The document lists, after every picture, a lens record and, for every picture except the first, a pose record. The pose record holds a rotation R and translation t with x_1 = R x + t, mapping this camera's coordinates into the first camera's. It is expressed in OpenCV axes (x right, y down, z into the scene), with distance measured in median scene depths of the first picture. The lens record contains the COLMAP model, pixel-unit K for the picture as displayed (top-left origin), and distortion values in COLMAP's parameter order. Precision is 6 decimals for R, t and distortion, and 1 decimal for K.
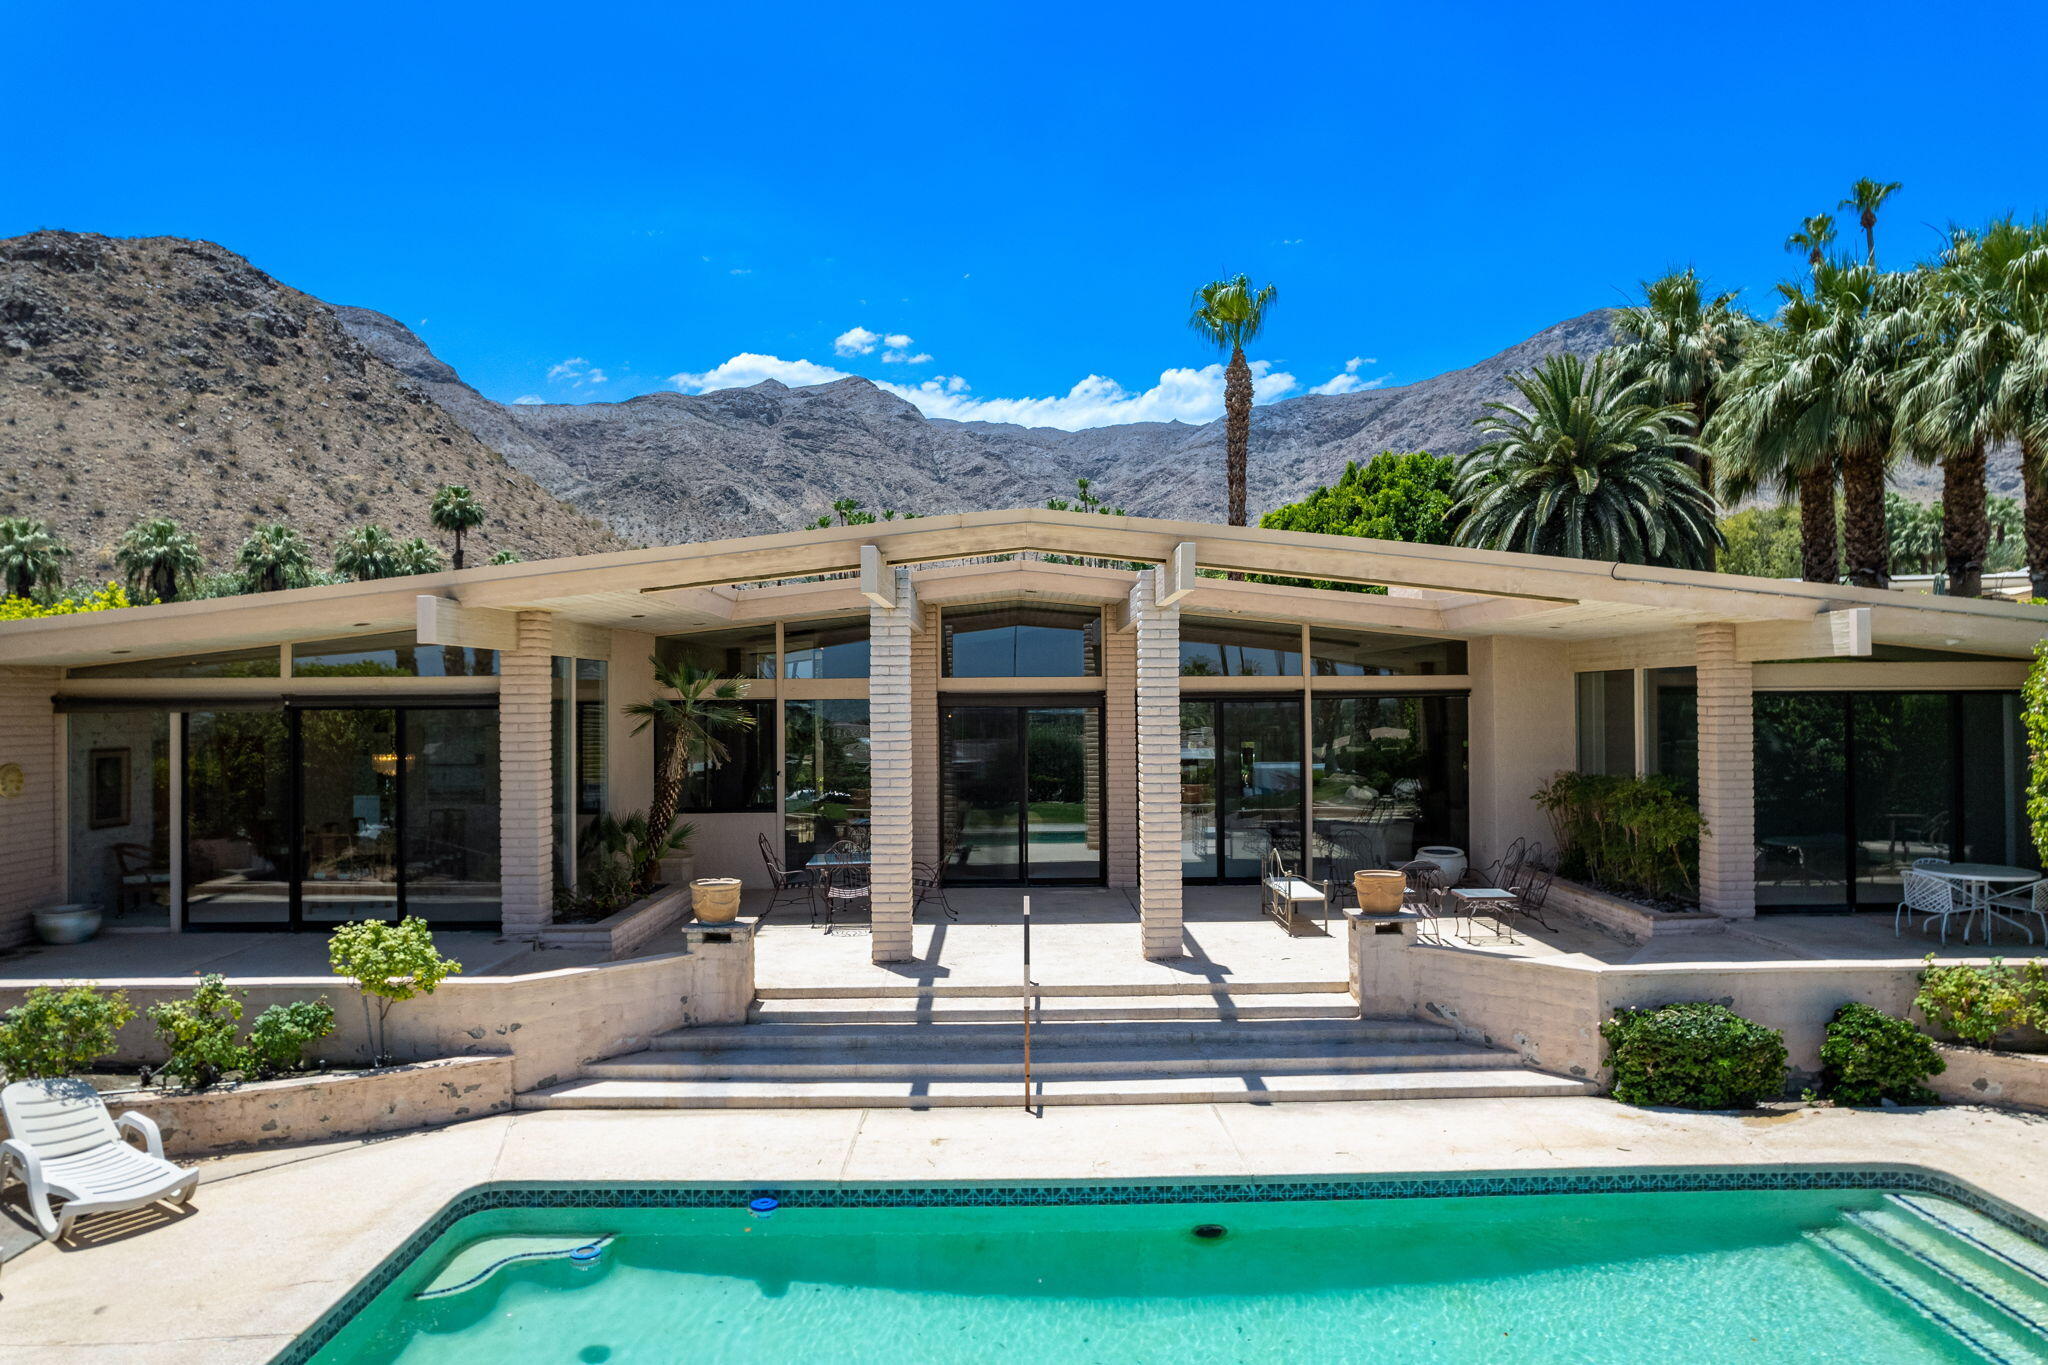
lens RADIAL K [[1304.6, 0, 1033.6], [0, 1304.6, 687.2], [0, 0, 1]] dist [-0.079612, 0.070853]
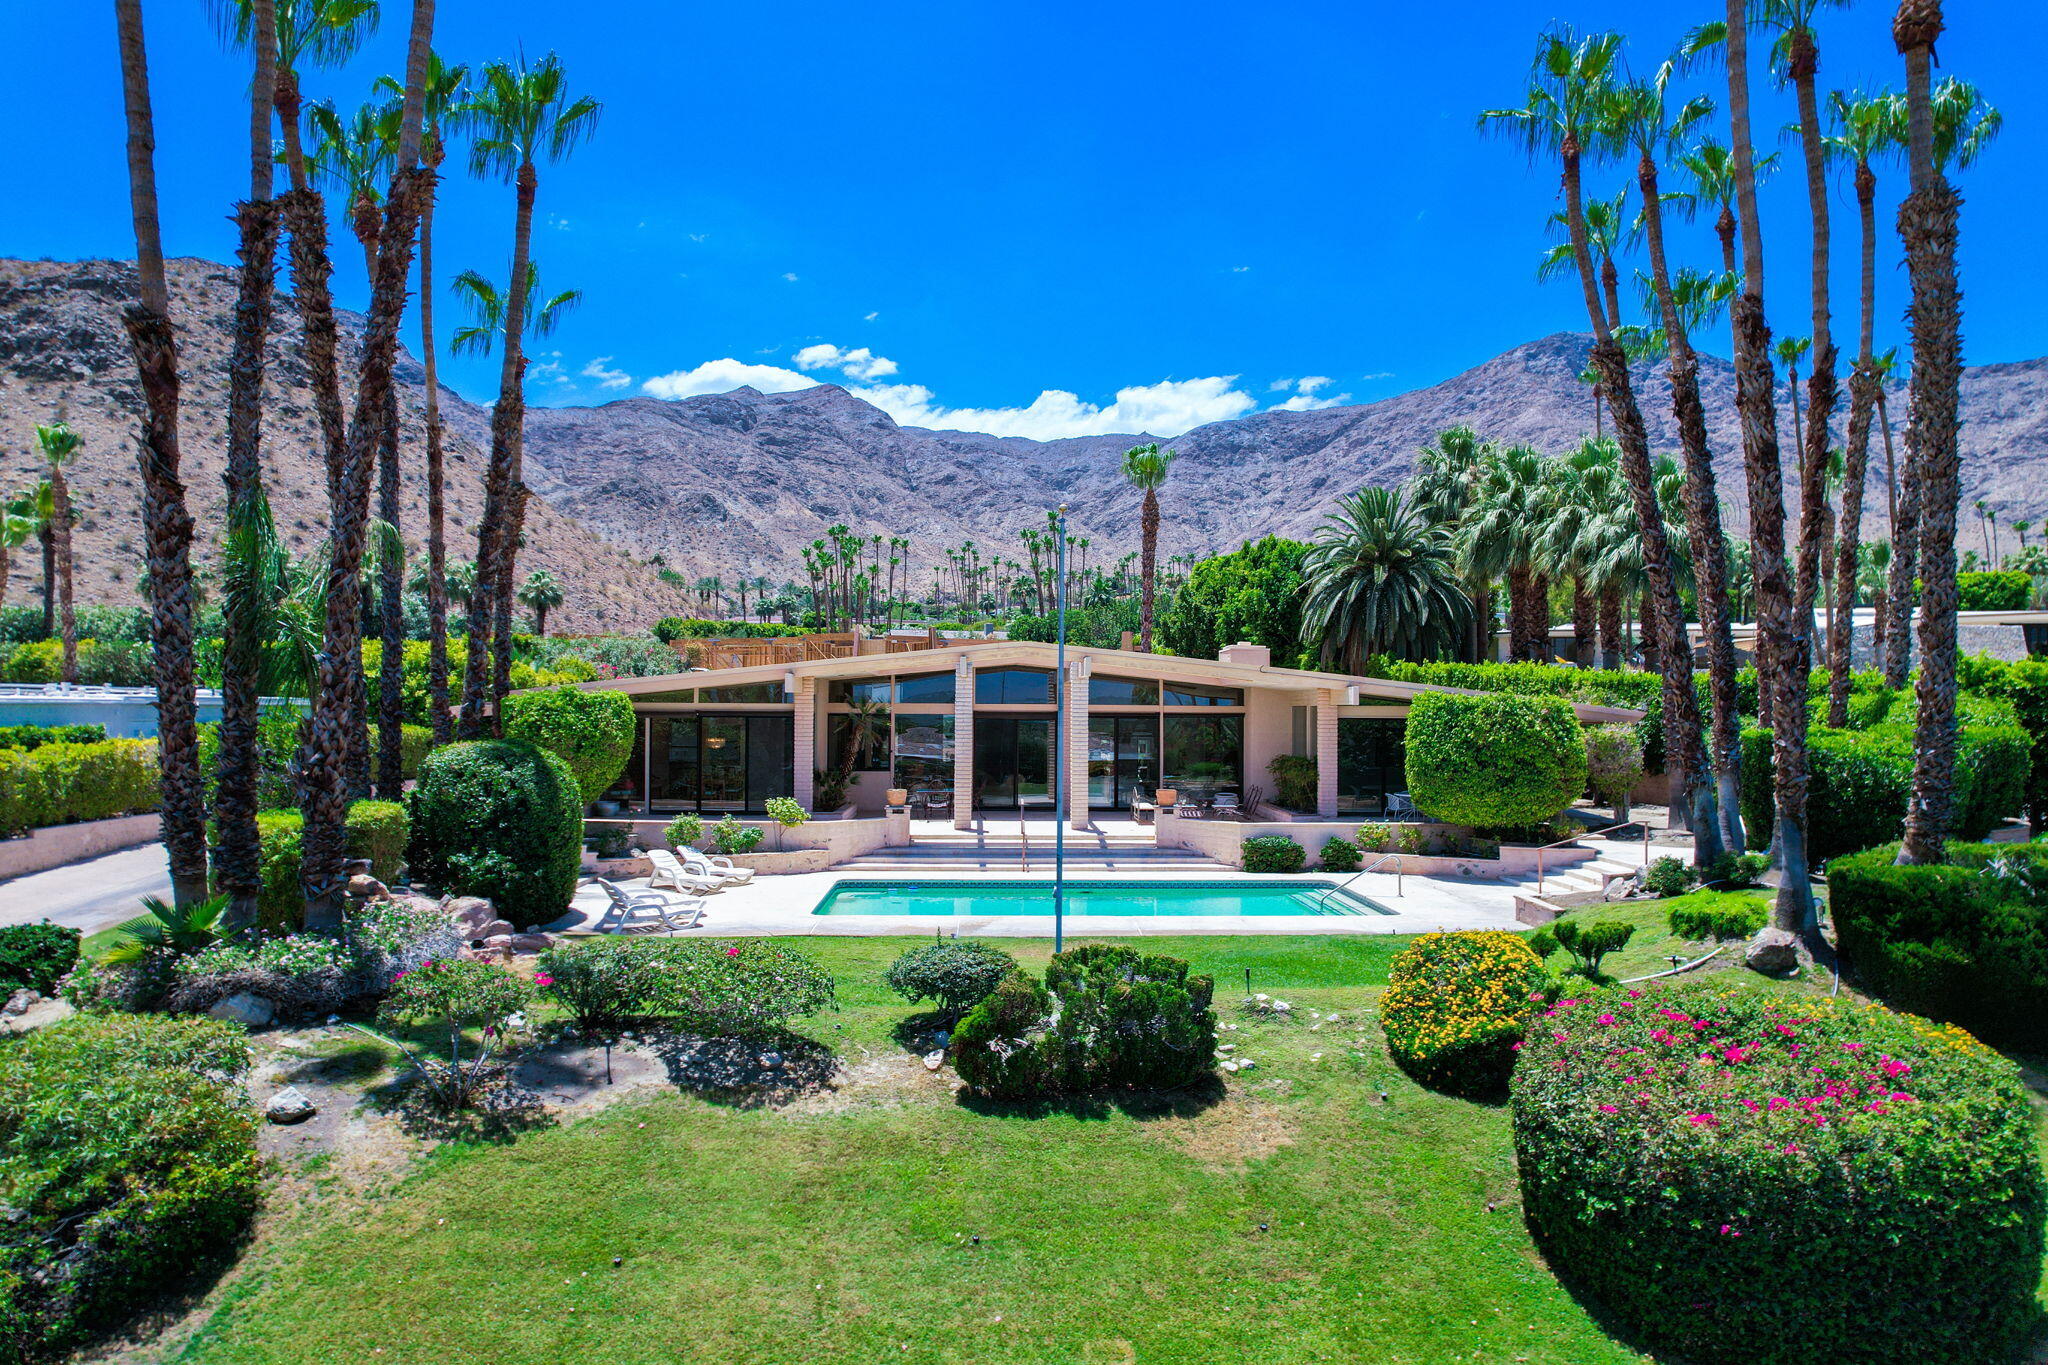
lens RADIAL K [[1304.6, 0, 1033.6], [0, 1304.6, 687.2], [0, 0, 1]] dist [-0.079612, 0.070853]
pose [[0.999578, 0.014486, 0.025182, -0.021640], [-0.014358, 0.999883, -0.005270, -0.015391], [-0.025255, 0.004906, 0.999669, -0.634413]]
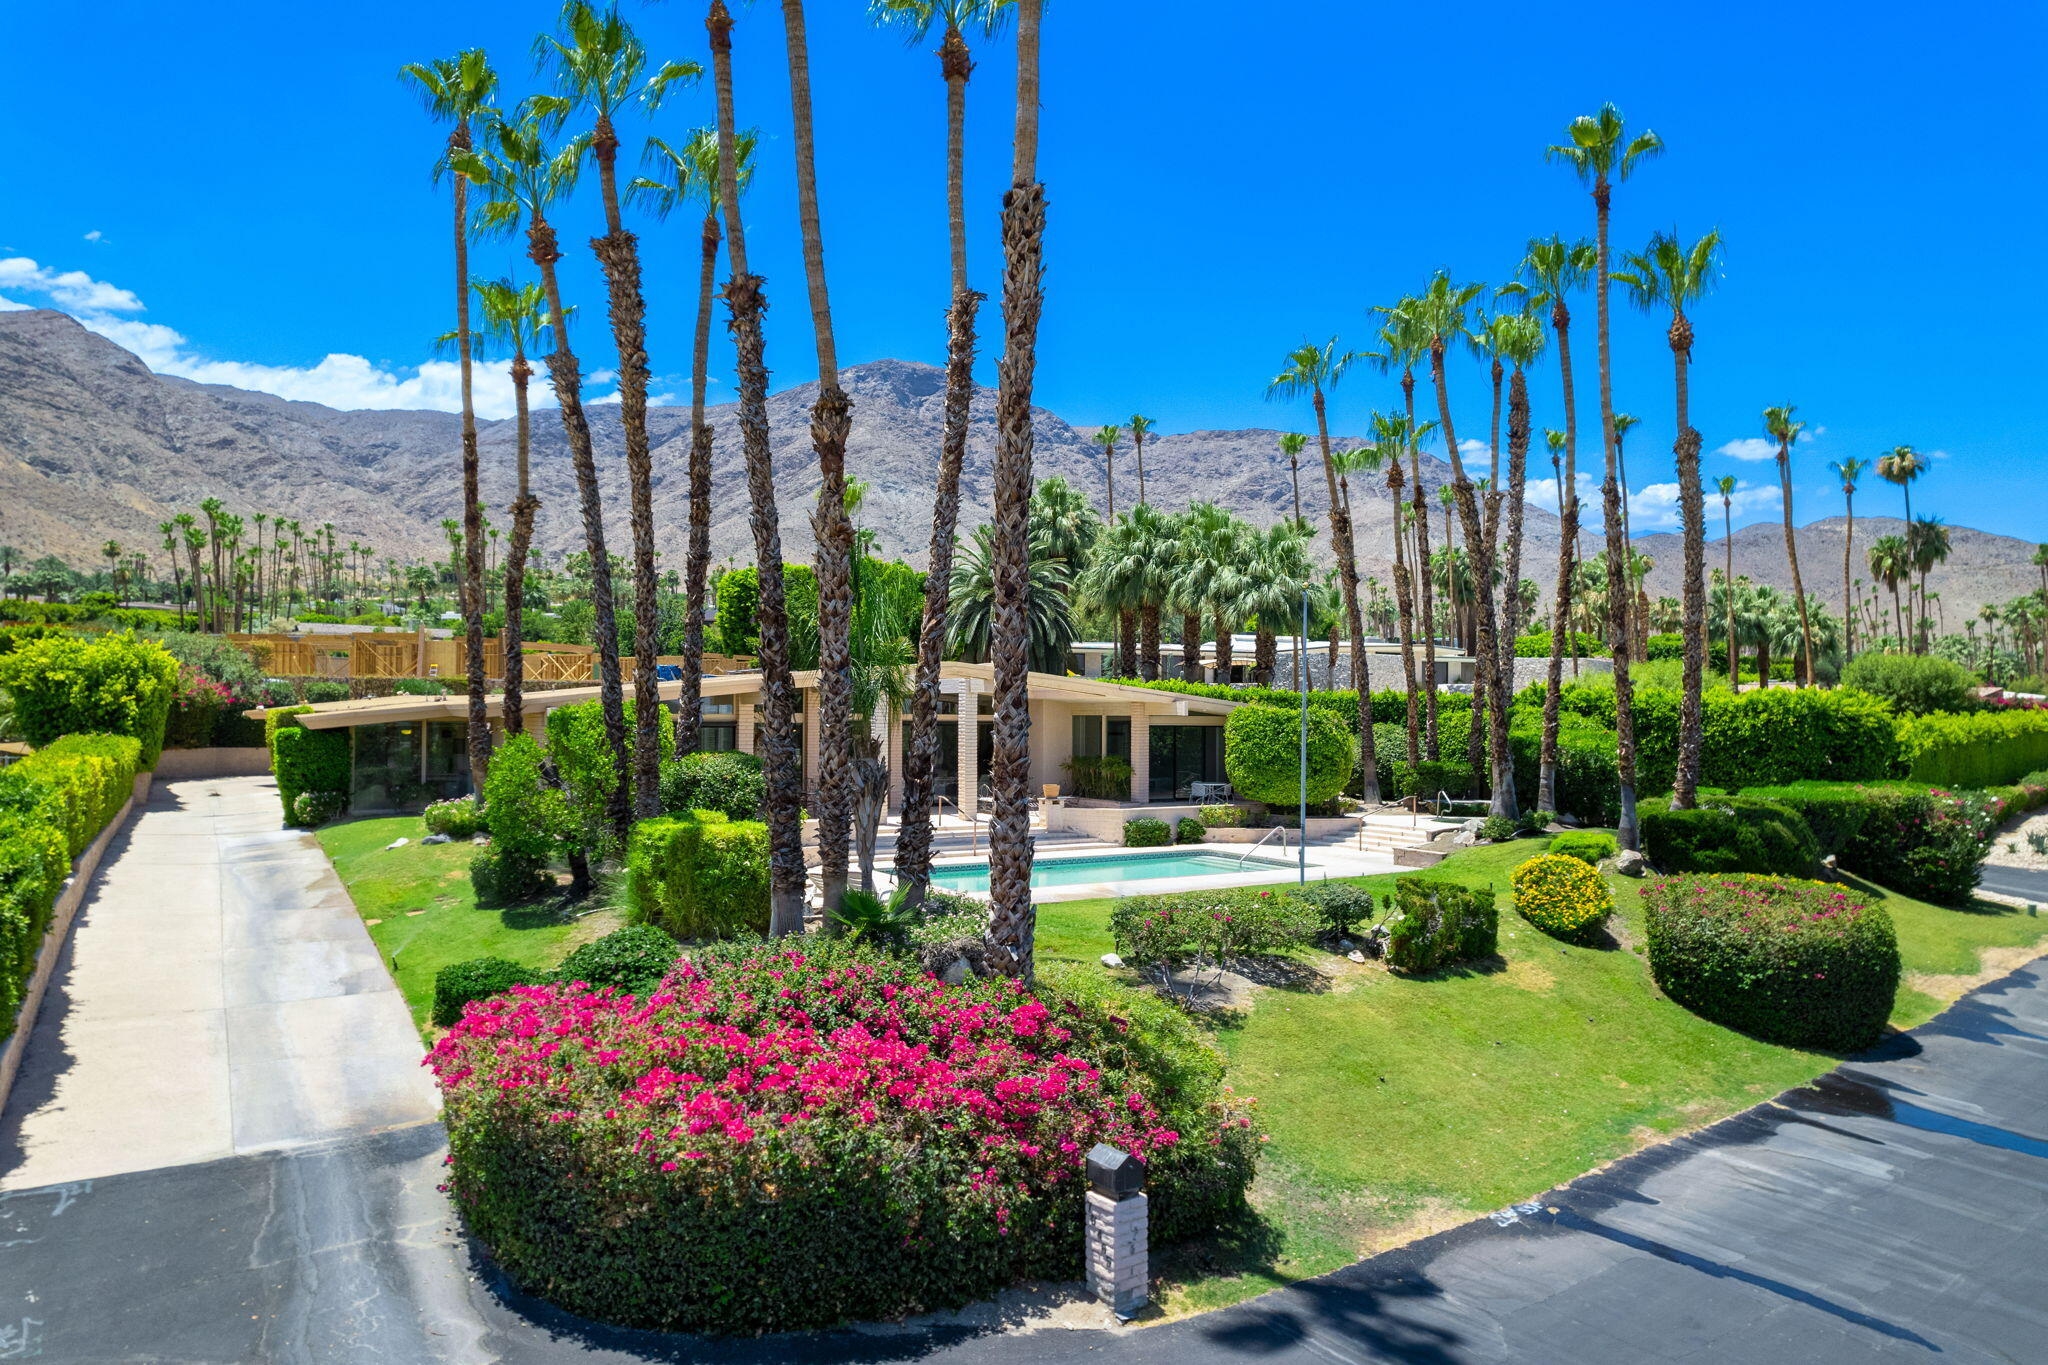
lens RADIAL K [[1304.6, 0, 1033.6], [0, 1304.6, 687.2], [0, 0, 1]] dist [-0.079612, 0.070853]
pose [[0.858151, 0.025179, 0.512780, -0.574640], [-0.020218, 0.999679, -0.015252, -0.016041], [-0.513000, 0.002721, 0.858385, -0.684305]]
